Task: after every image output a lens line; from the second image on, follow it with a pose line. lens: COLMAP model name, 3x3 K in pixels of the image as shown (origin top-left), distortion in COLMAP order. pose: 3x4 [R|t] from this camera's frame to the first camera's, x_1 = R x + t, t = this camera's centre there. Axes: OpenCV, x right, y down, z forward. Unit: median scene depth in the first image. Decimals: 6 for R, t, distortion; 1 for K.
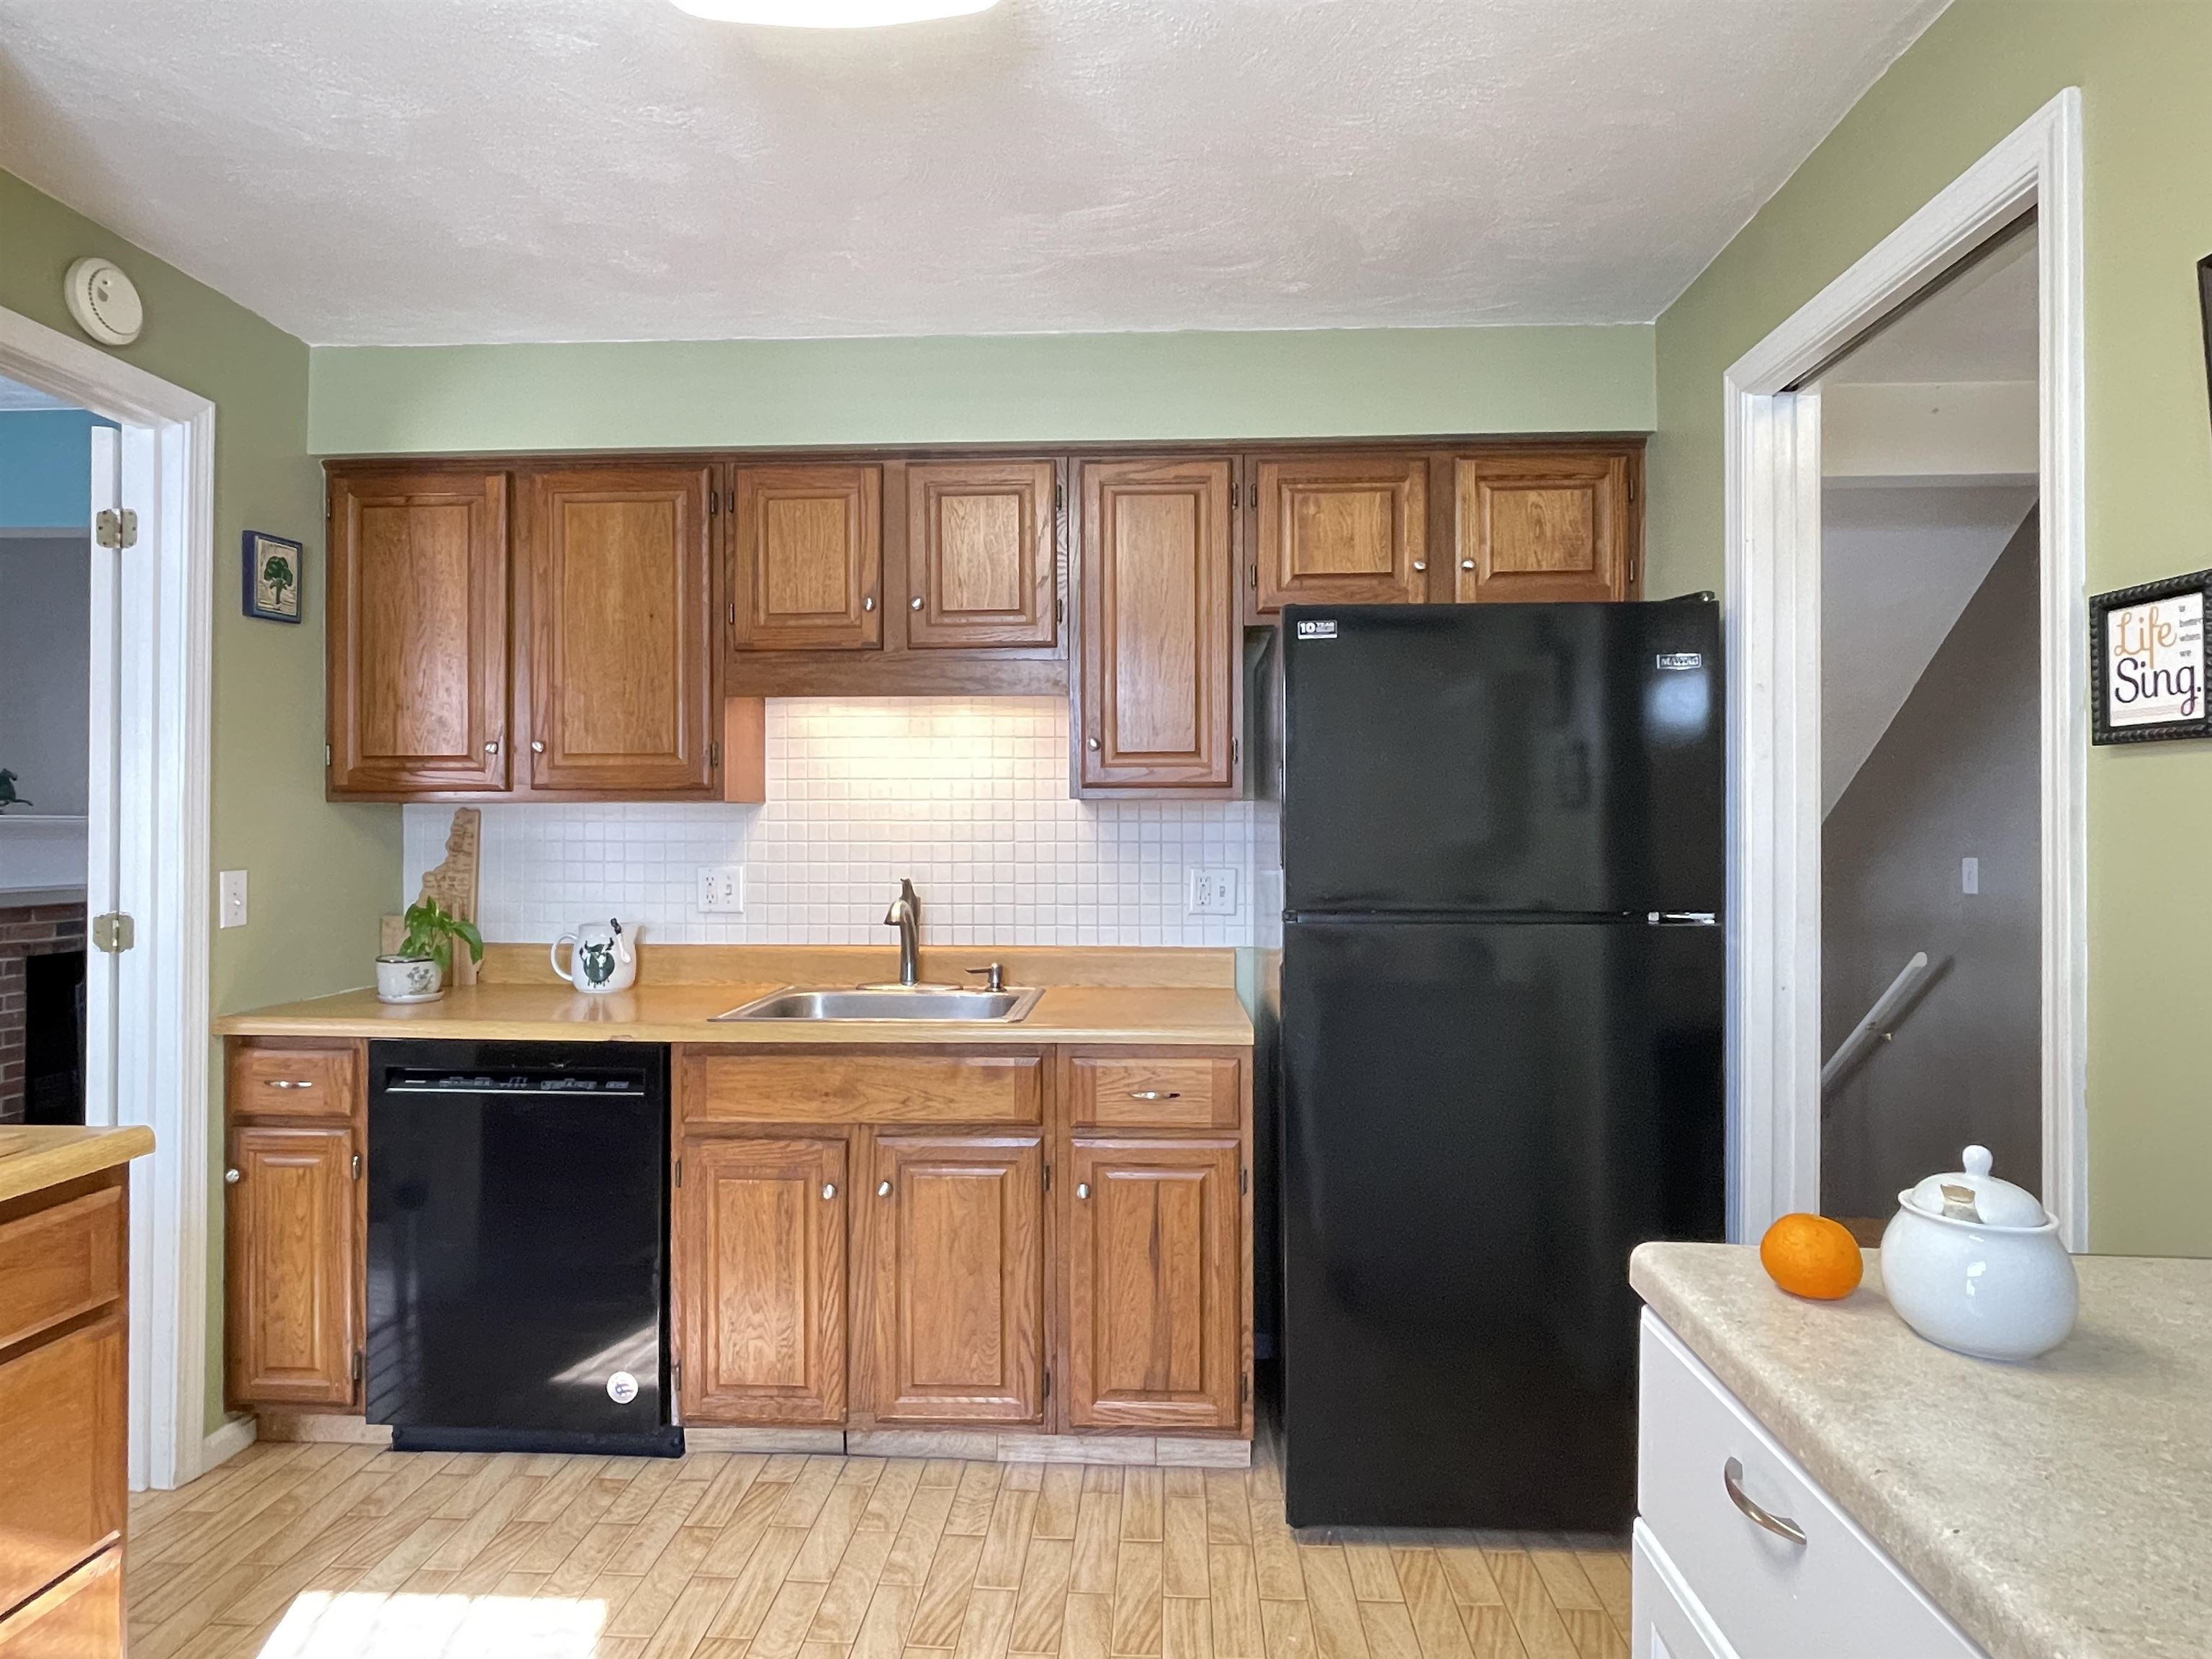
lens RADIAL K [[1247.7, 0, 1106.0], [0, 1247.7, 829.5], [0, 0, 1]] dist [-0.011244, -0.003353]
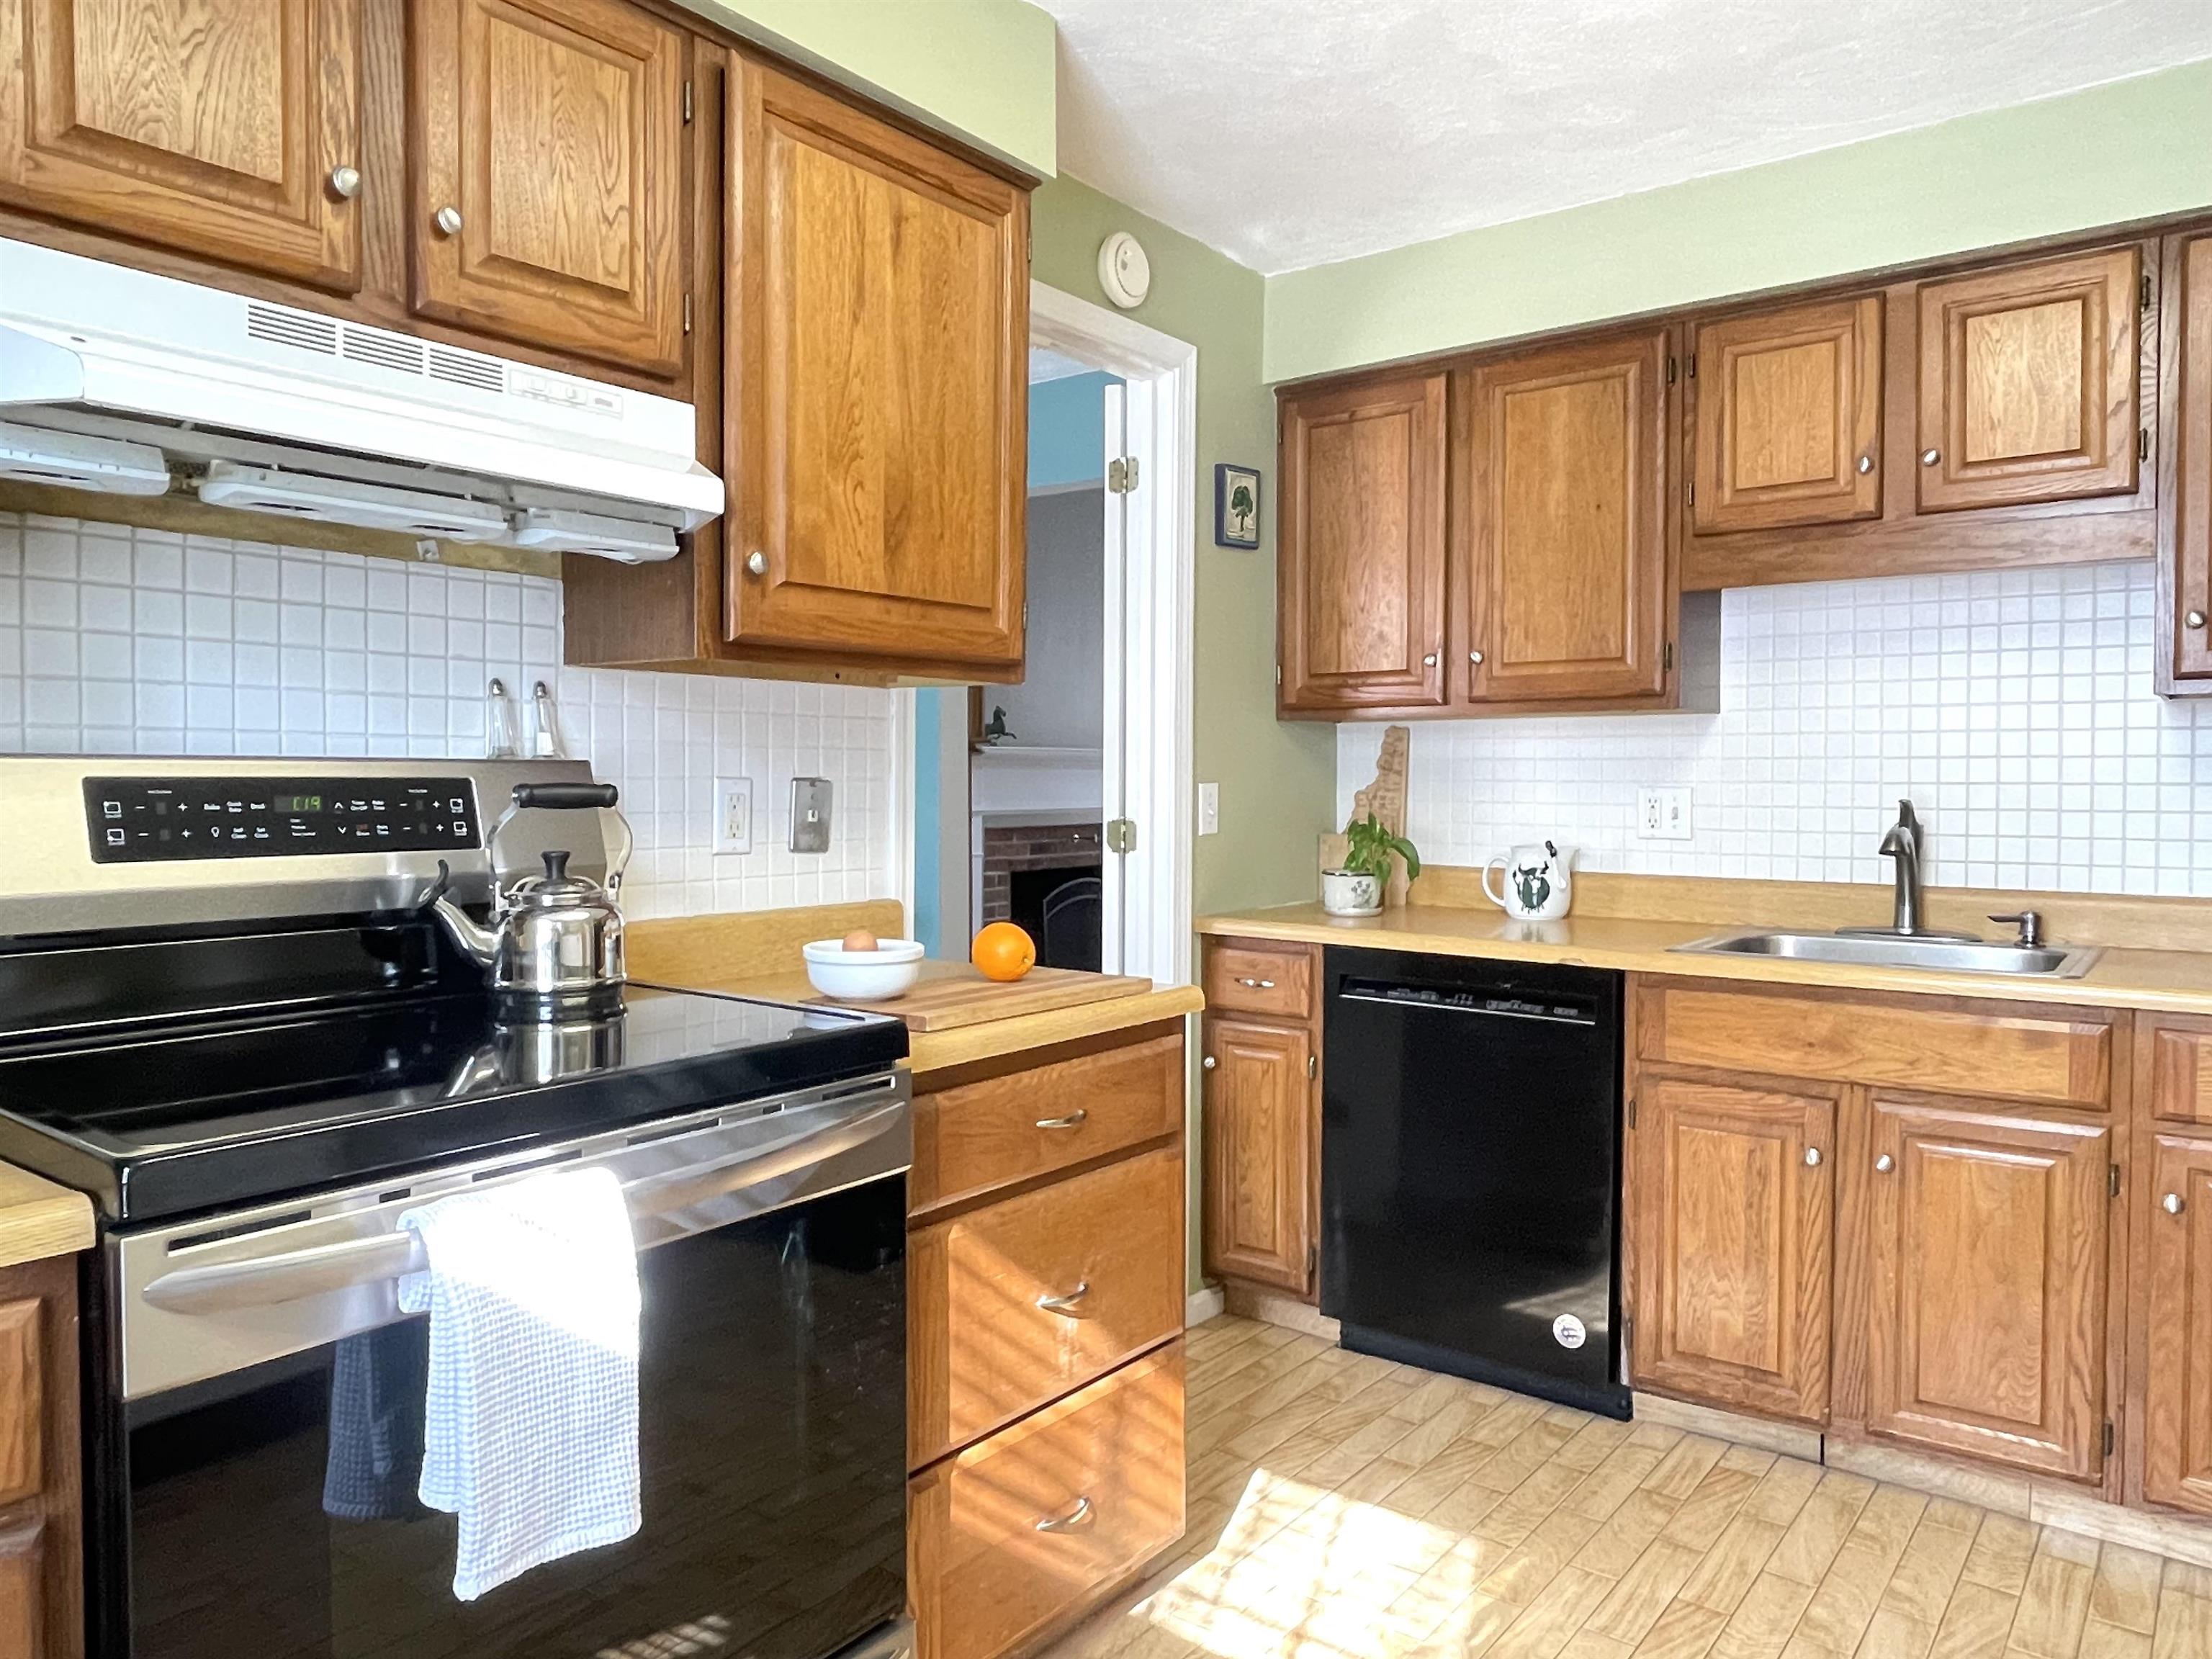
lens RADIAL K [[1476.4, 0, 1104.1], [0, 1476.4, 820.4], [0, 0, 1]] dist [0.003622, -0.025359]
pose [[0.815072, 0.017432, -0.579098, -0.034400], [-0.000097, 0.999551, 0.029951, 0.027892], [0.579360, -0.024356, 0.814708, -0.102480]]
